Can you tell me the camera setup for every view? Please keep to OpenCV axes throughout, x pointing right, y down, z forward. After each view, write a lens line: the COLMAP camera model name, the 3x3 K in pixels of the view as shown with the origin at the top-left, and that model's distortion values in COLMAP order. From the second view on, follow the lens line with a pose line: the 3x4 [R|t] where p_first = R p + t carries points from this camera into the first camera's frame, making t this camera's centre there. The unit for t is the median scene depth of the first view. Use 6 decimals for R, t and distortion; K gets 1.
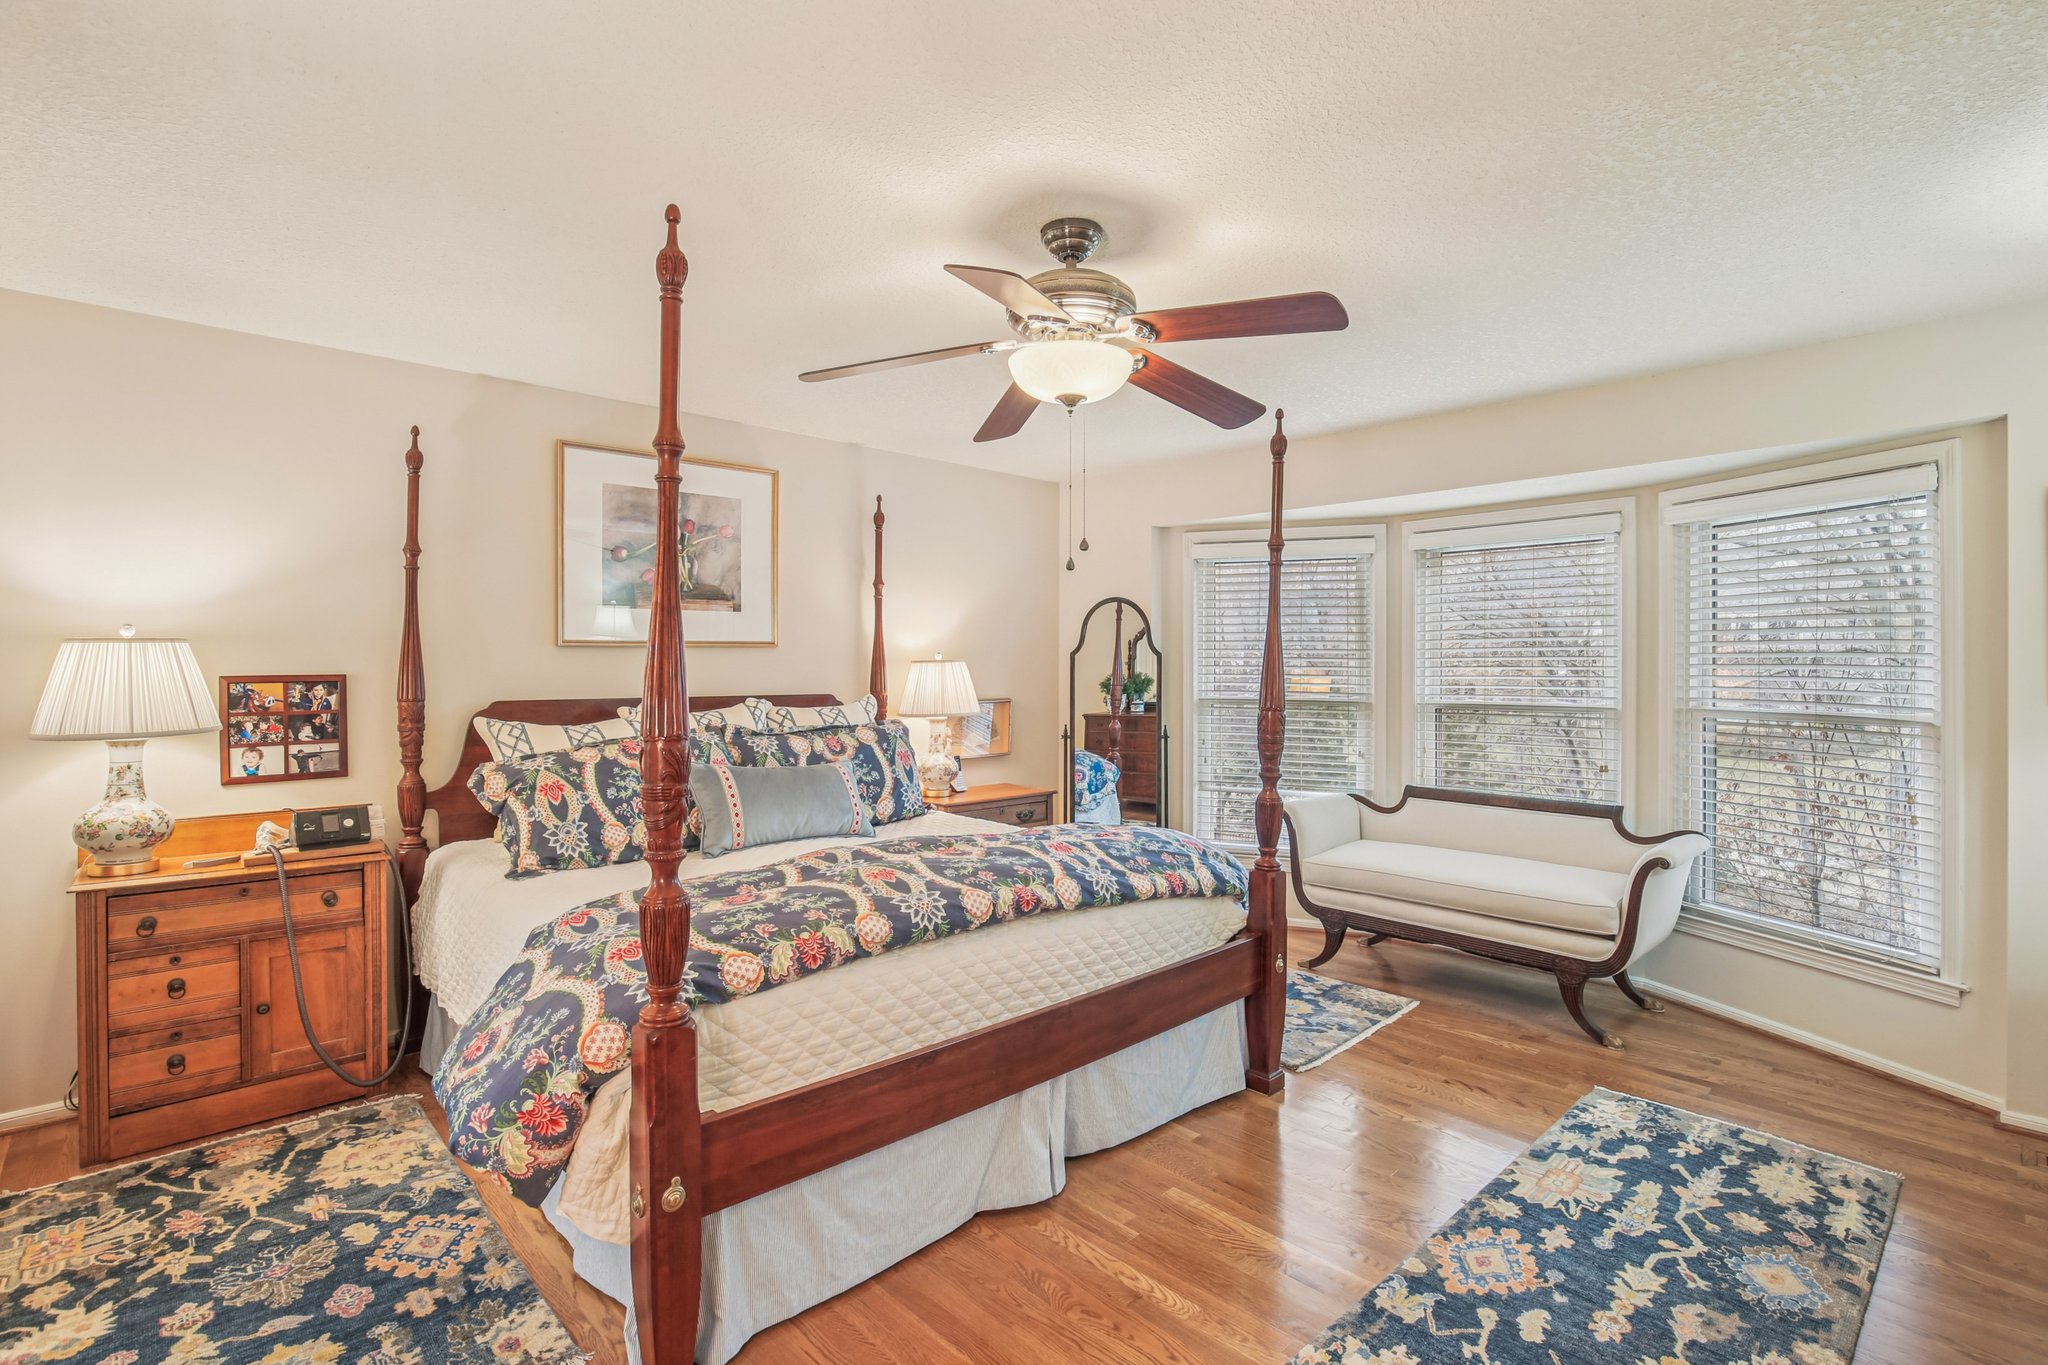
lens RADIAL K [[952.7, 0, 1022.1], [0, 952.7, 679.0], [0, 0, 1]] dist [-0.028913, 0.010315]
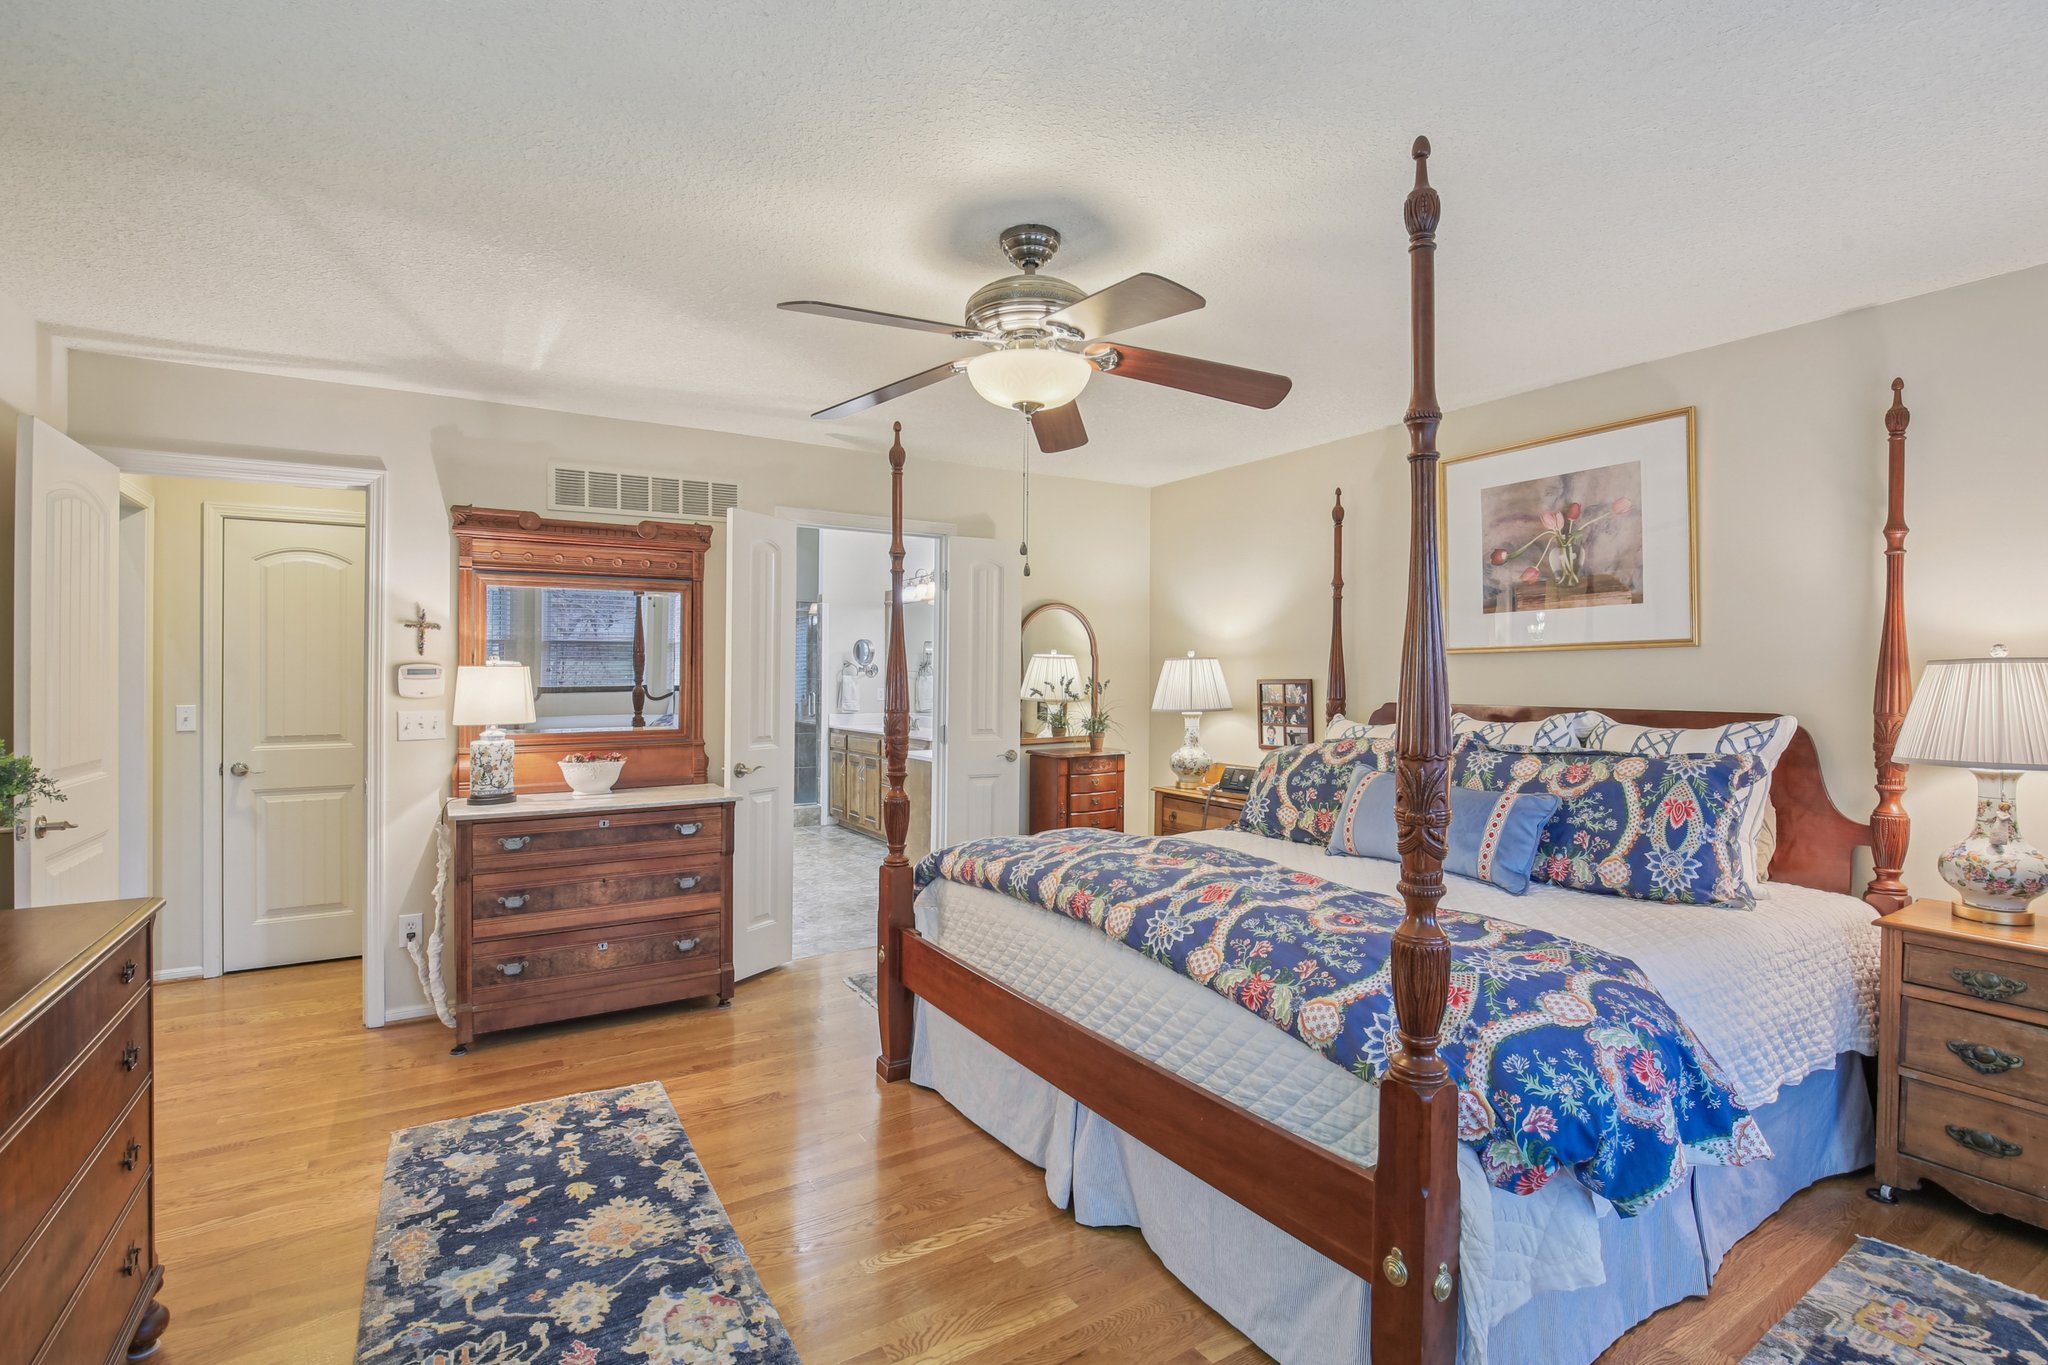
lens RADIAL K [[952.7, 0, 1022.4], [0, 952.7, 671.4], [0, 0, 1]] dist [-0.028913, 0.010315]
pose [[-0.181916, -0.005854, -0.983297, 0.622429], [-0.013530, 0.999903, -0.003450, -0.004659], [0.983221, 0.012676, -0.181977, 0.700138]]
